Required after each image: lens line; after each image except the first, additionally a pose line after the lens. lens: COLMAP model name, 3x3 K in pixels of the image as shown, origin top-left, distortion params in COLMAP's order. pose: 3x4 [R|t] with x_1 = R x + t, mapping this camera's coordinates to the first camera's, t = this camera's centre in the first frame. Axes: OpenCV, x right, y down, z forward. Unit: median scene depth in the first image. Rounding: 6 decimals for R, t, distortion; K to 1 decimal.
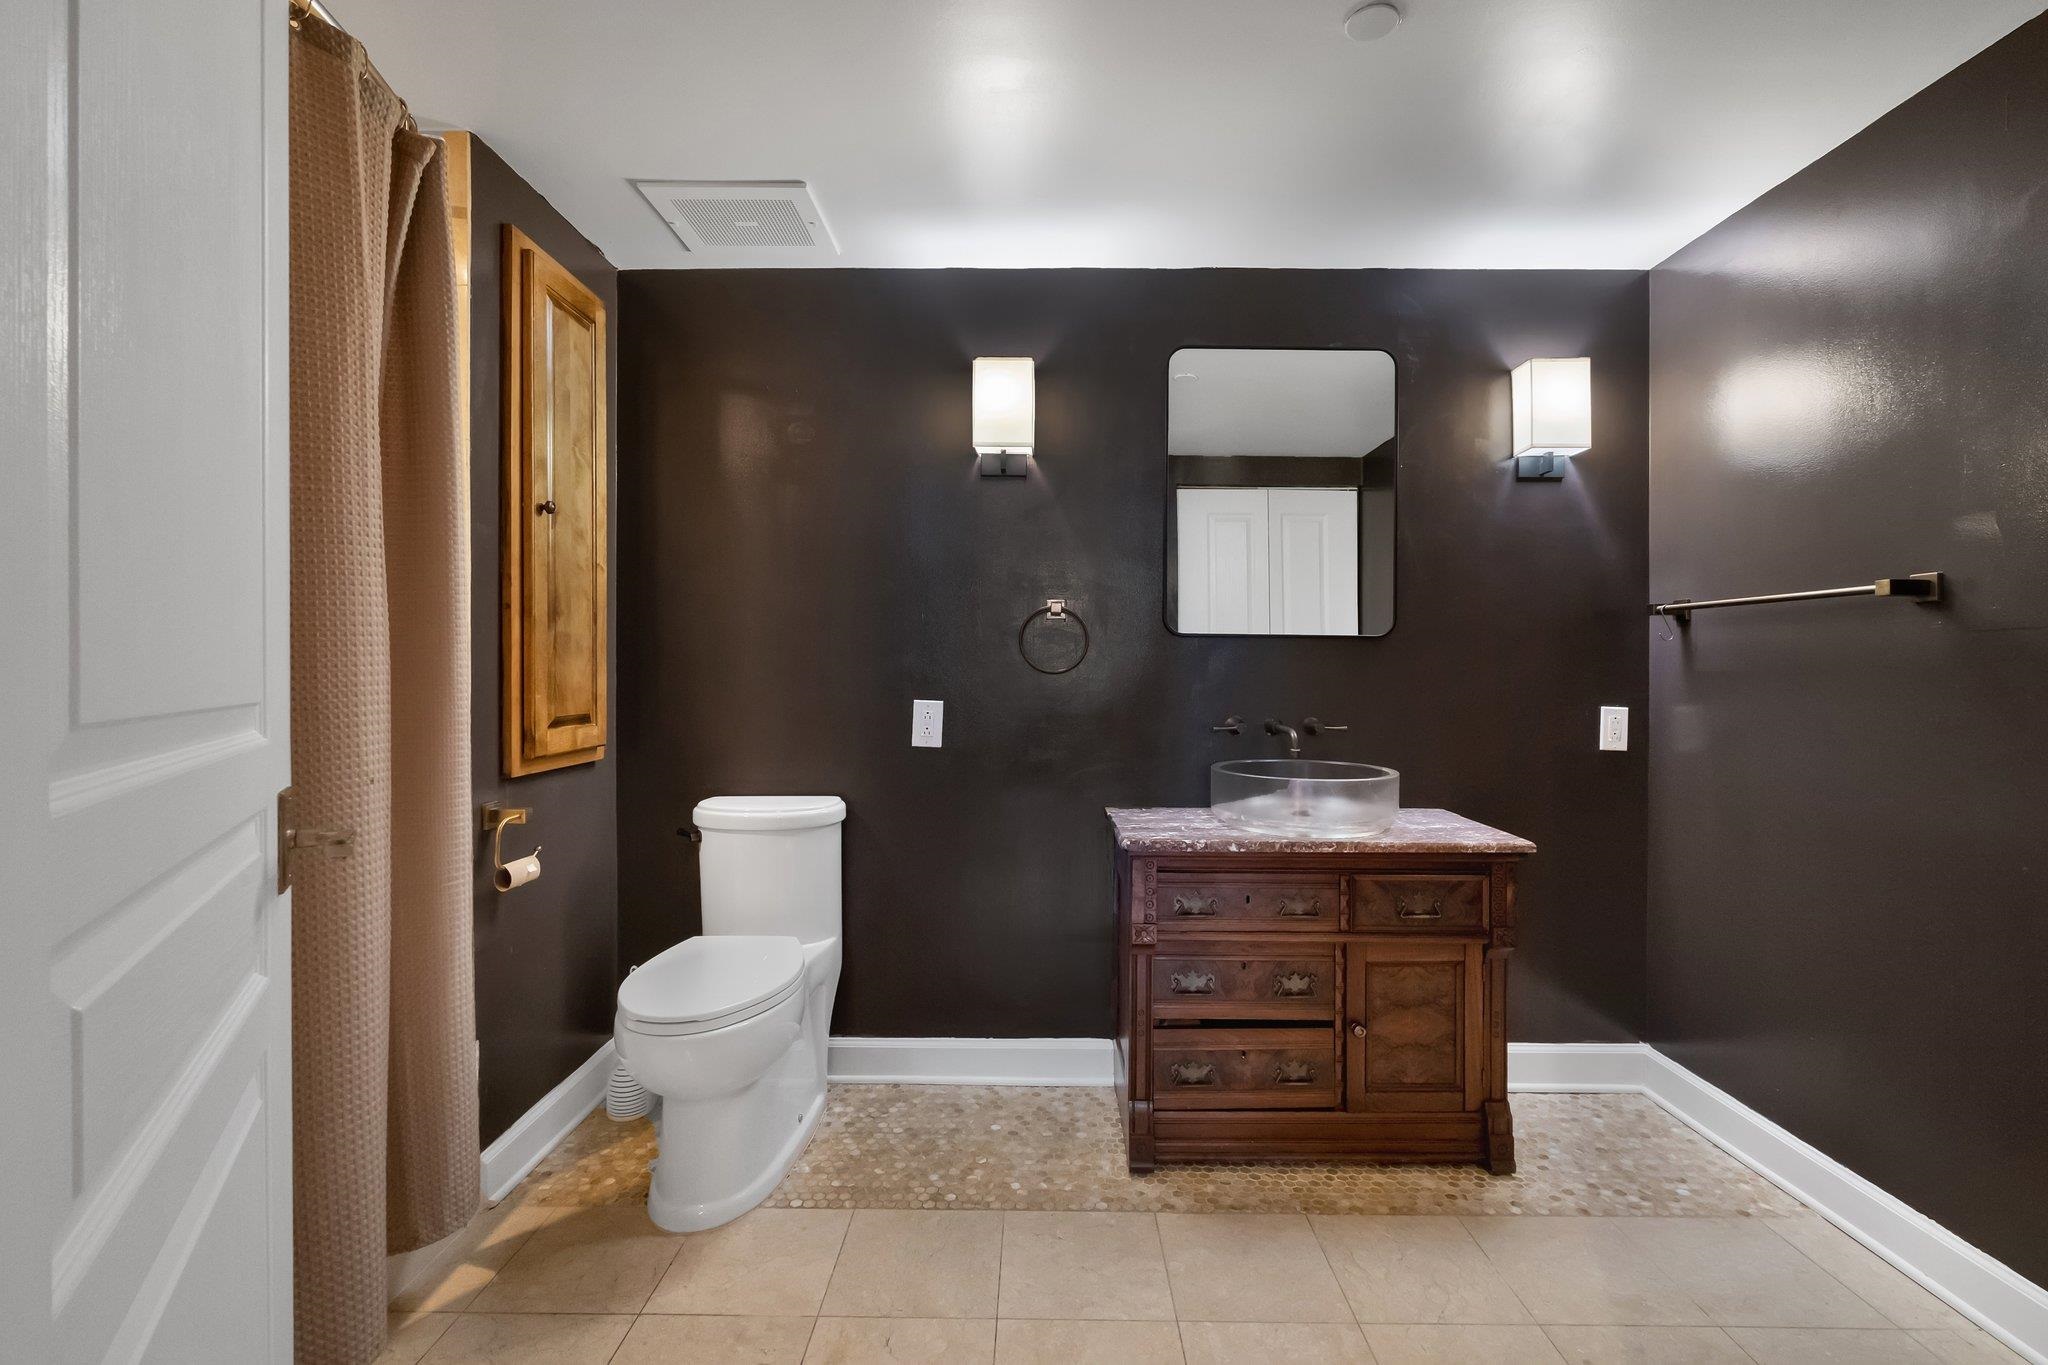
lens RADIAL K [[900.9, 0, 1014.0], [0, 900.9, 669.7], [0, 0, 1]] dist [-0.003948, -0.000243]
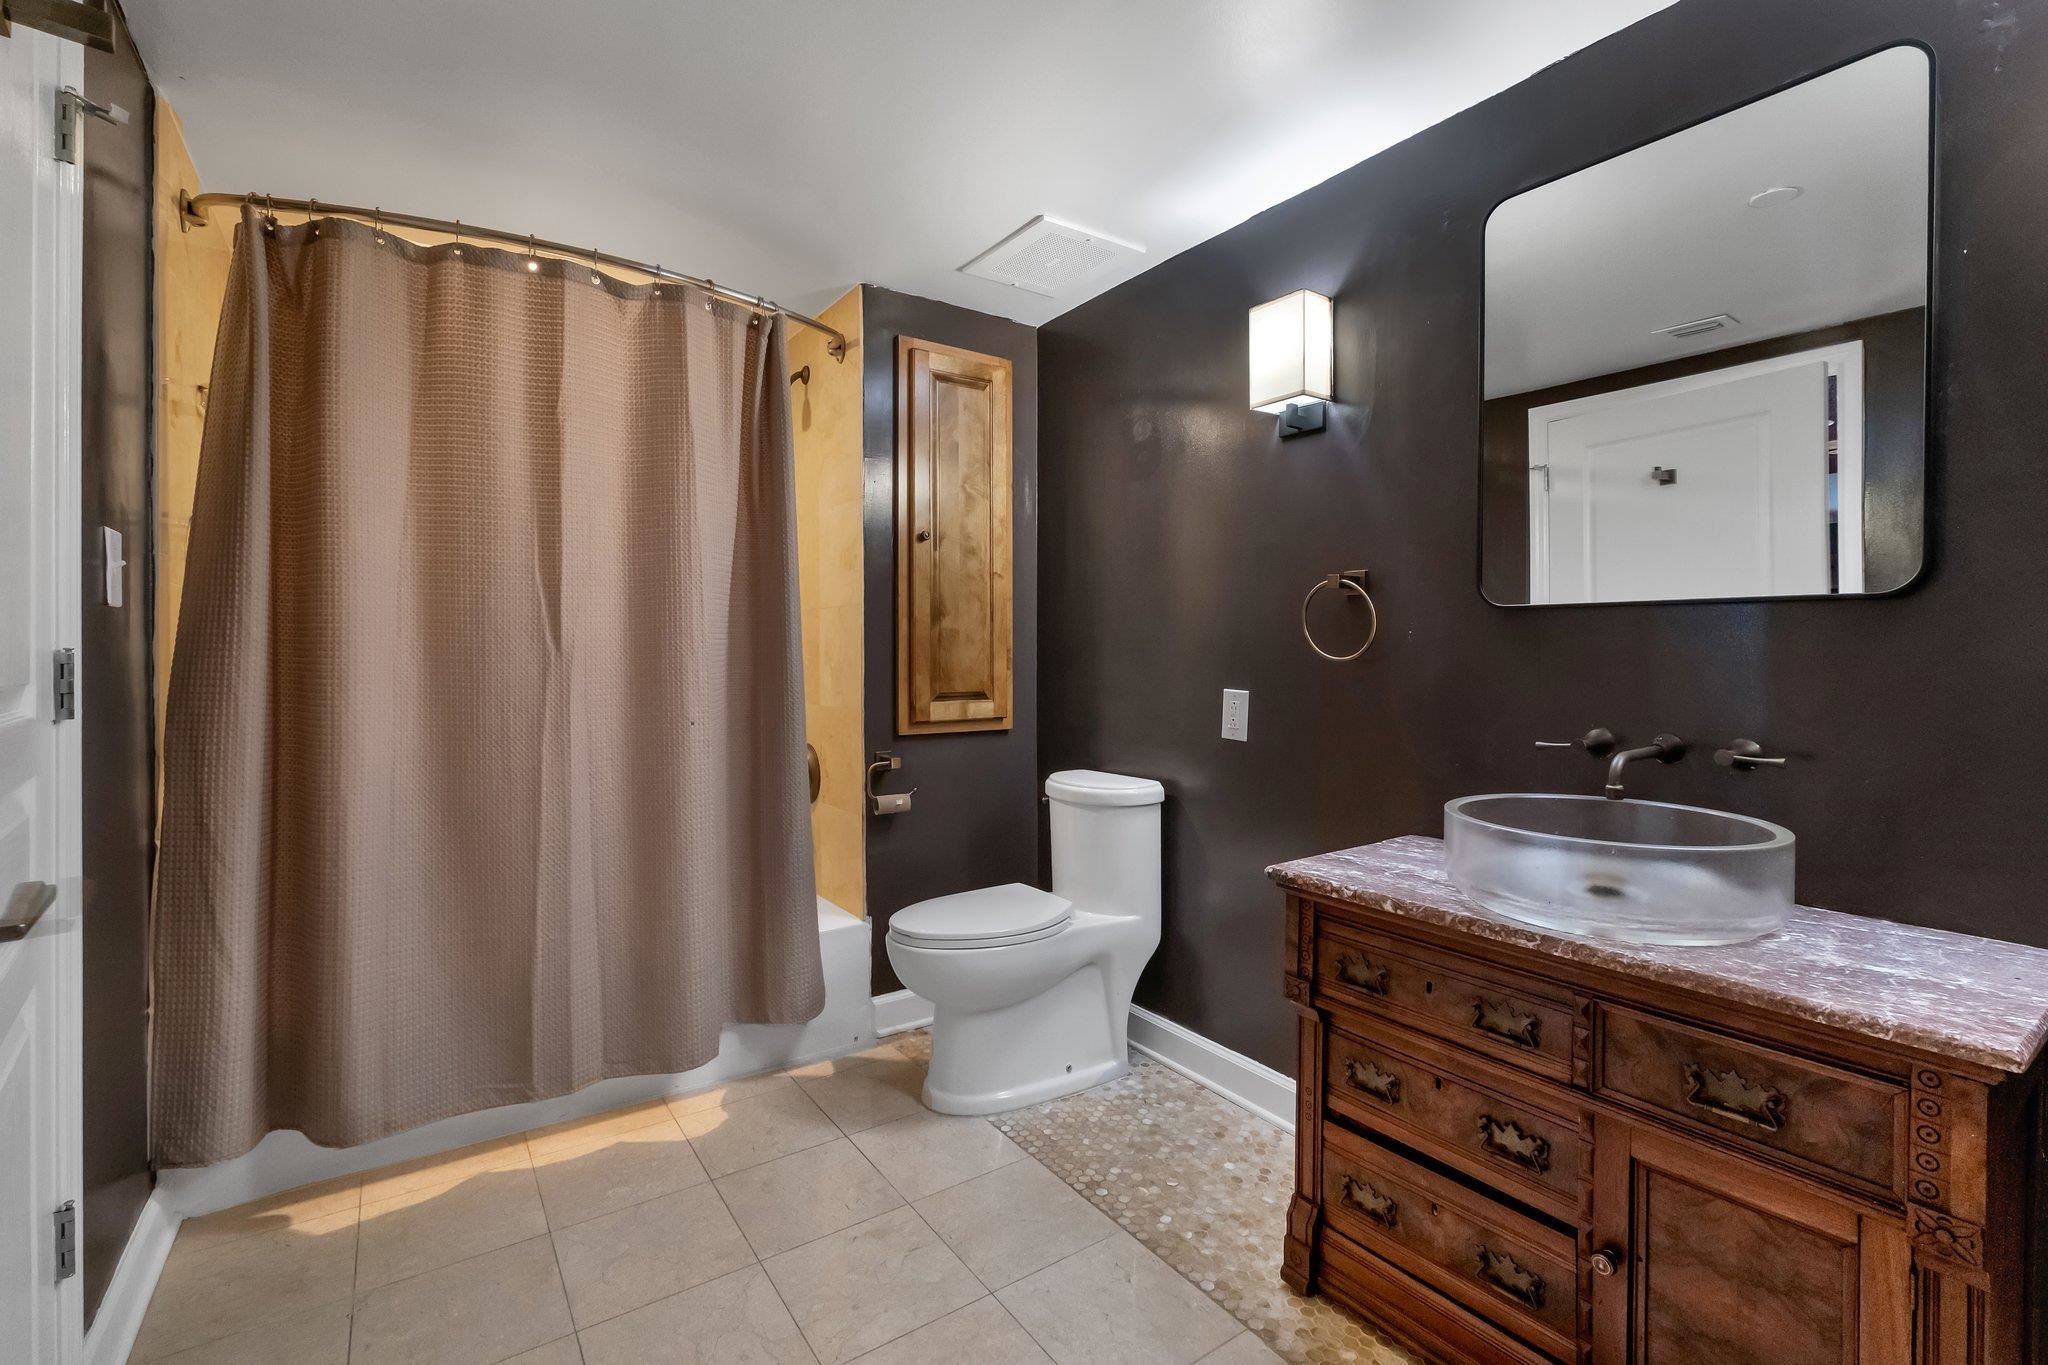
lens RADIAL K [[902.4, 0, 1023.9], [0, 902.4, 655.5], [0, 0, 1]] dist [0.004621, -0.000118]
pose [[0.576156, 0.000120, -0.817340, 0.647845], [0.001672, 0.999998, 0.001326, -0.003759], [0.817338, -0.002131, 0.576155, 0.337137]]
